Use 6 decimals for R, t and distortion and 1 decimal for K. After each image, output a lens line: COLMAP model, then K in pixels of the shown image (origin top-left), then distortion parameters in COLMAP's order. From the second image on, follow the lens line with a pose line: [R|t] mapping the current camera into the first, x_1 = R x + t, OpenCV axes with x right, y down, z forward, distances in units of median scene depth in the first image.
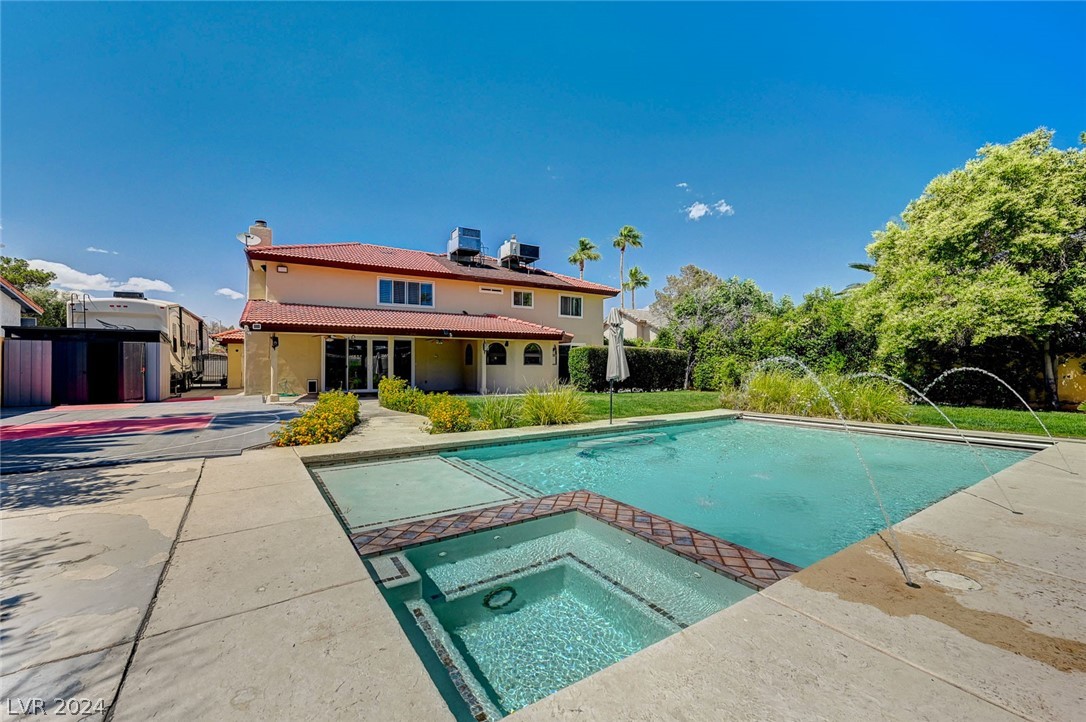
lens RADIAL K [[451.2, 0, 540.6], [0, 451.2, 361.1], [0, 0, 1]] dist [0.001949, 0.000041]
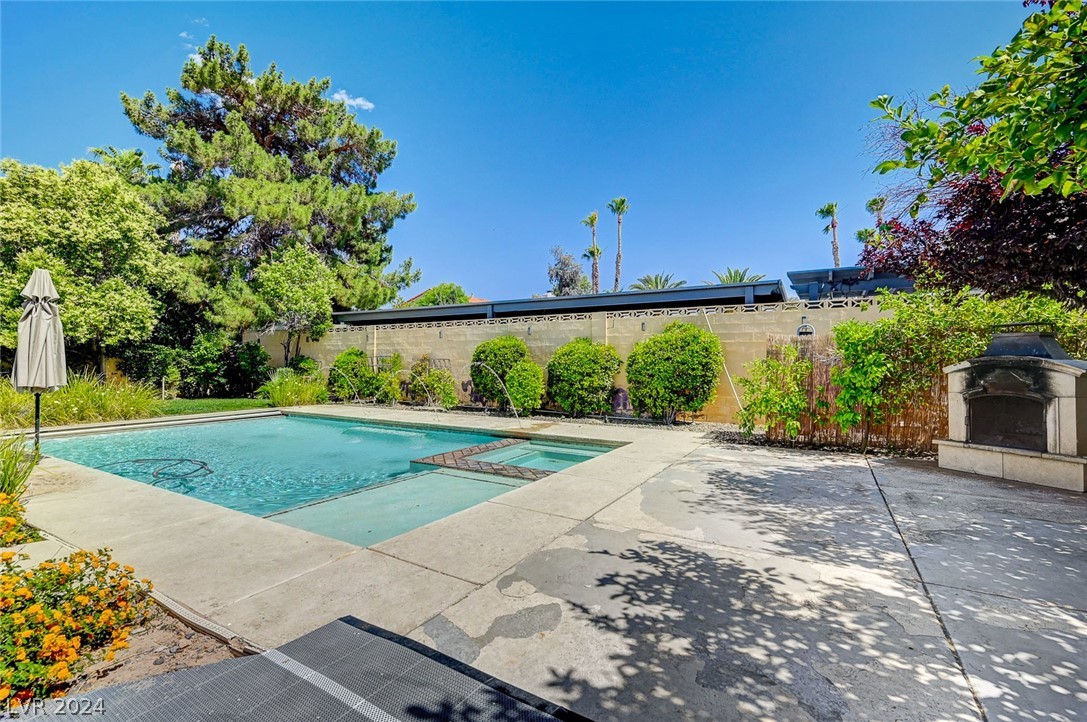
lens RADIAL K [[477.9, 0, 542.6], [0, 477.9, 359.6], [0, 0, 1]] dist [0.000926, 0.000136]
pose [[-0.438280, 0.006965, 0.898811, -0.382773], [-0.013246, 0.999811, -0.014207, 0.000326], [-0.898741, -0.018132, -0.438105, 0.363425]]
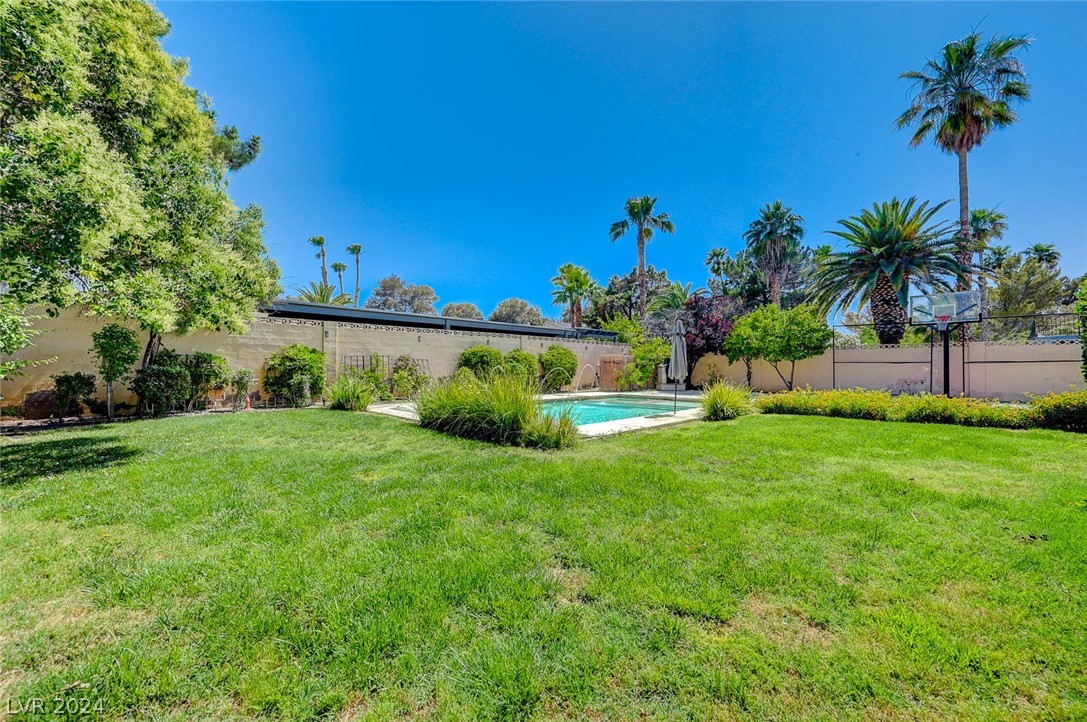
lens RADIAL K [[436.8, 0, 545.2], [0, 436.8, 369.4], [0, 0, 1]] dist [0.000855, -0.000066]
pose [[-0.976244, -0.005635, -0.216602, 0.410069], [-0.005117, 0.999983, -0.002949, 0.012650], [0.216615, -0.001771, -0.976255, 1.126402]]
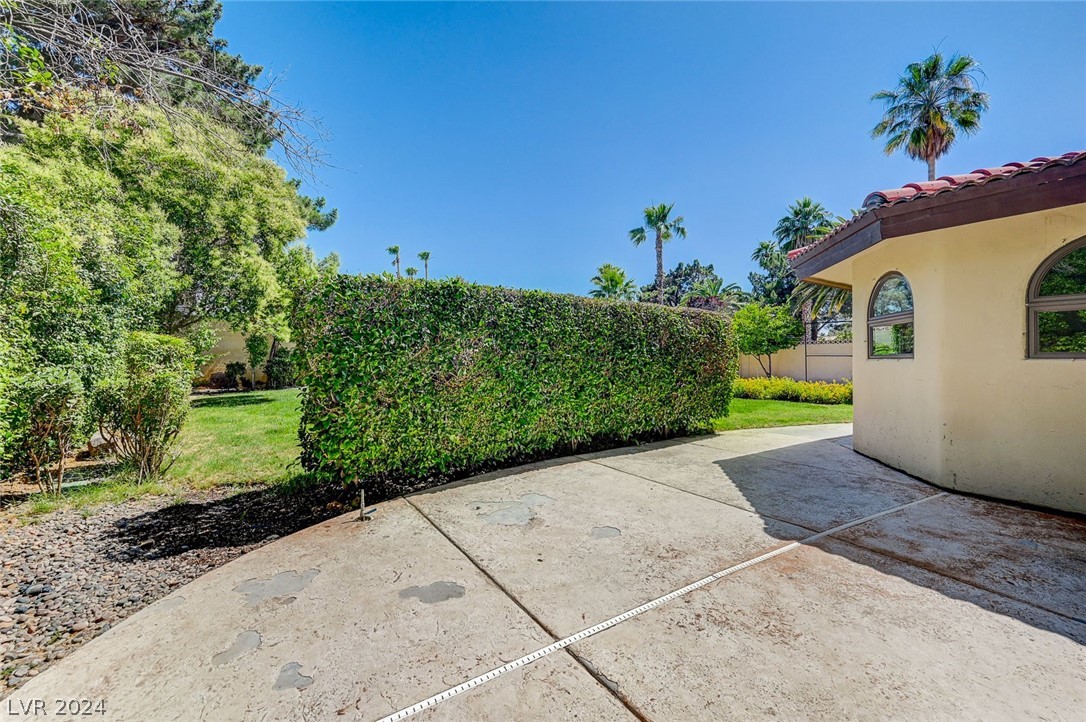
lens RADIAL K [[451.2, 0, 540.6], [0, 451.2, 361.1], [0, 0, 1]] dist [0.001949, 0.000041]
pose [[-0.999324, -0.008941, -0.035657, 0.251121], [-0.008748, 0.999946, -0.005573, 0.016639], [0.035705, -0.005257, -0.999349, 1.451871]]
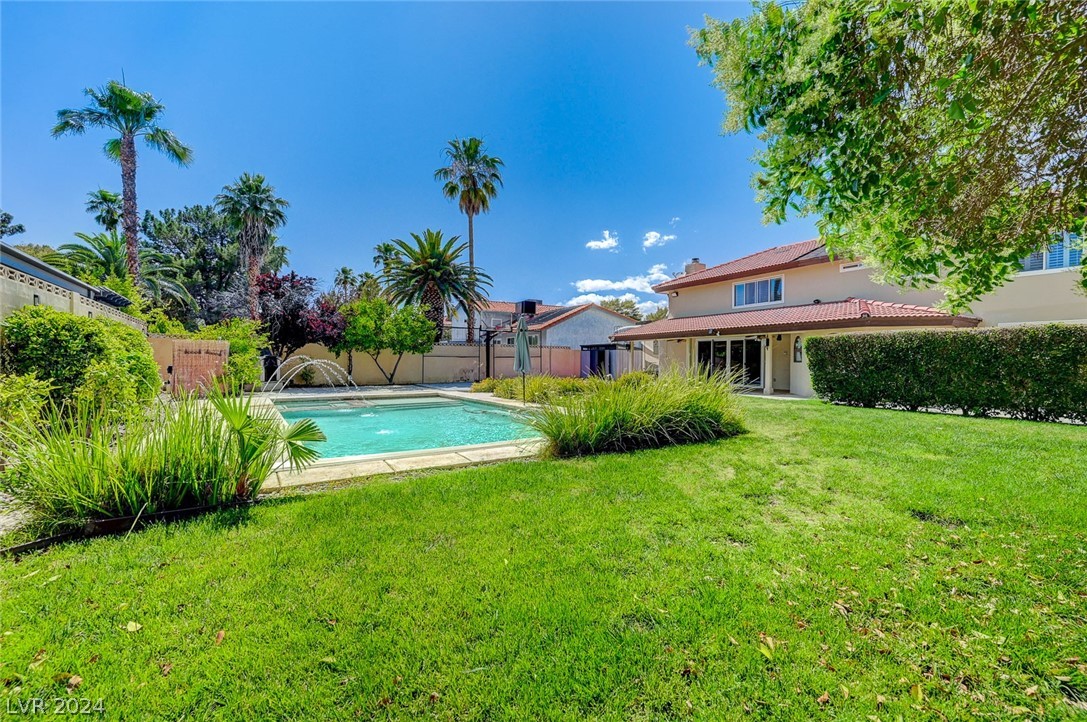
lens RADIAL K [[438.3, 0, 547.6], [0, 438.3, 360.1], [0, 0, 1]] dist [0.012315, 0.000055]
pose [[0.026574, -0.004287, -0.999638, 0.776816], [0.002426, 0.999988, -0.004224, 0.007147], [0.999644, -0.002313, 0.026584, 0.555652]]
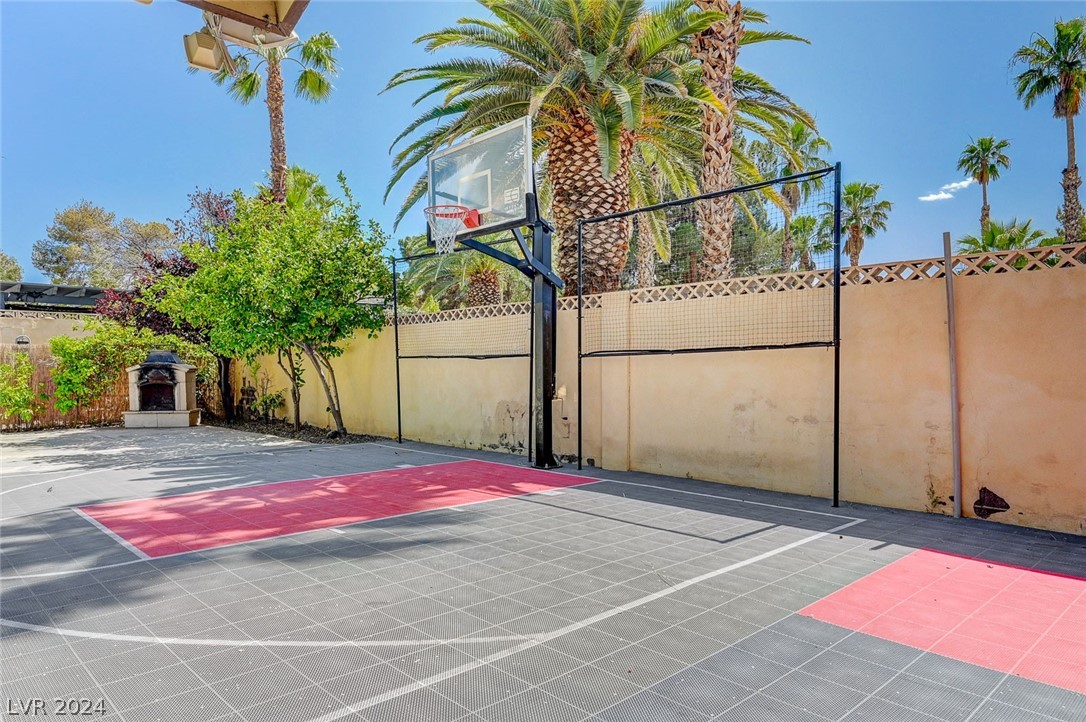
lens RADIAL K [[694.8, 0, 542.6], [0, 694.8, 388.7], [0, 0, 1]] dist [0.022778, 0.001334]
pose [[-0.980356, 0.009639, -0.196998, -0.529029], [0.004525, 0.999641, 0.026391, 0.001635], [0.197182, 0.024981, -0.980049, 0.890925]]
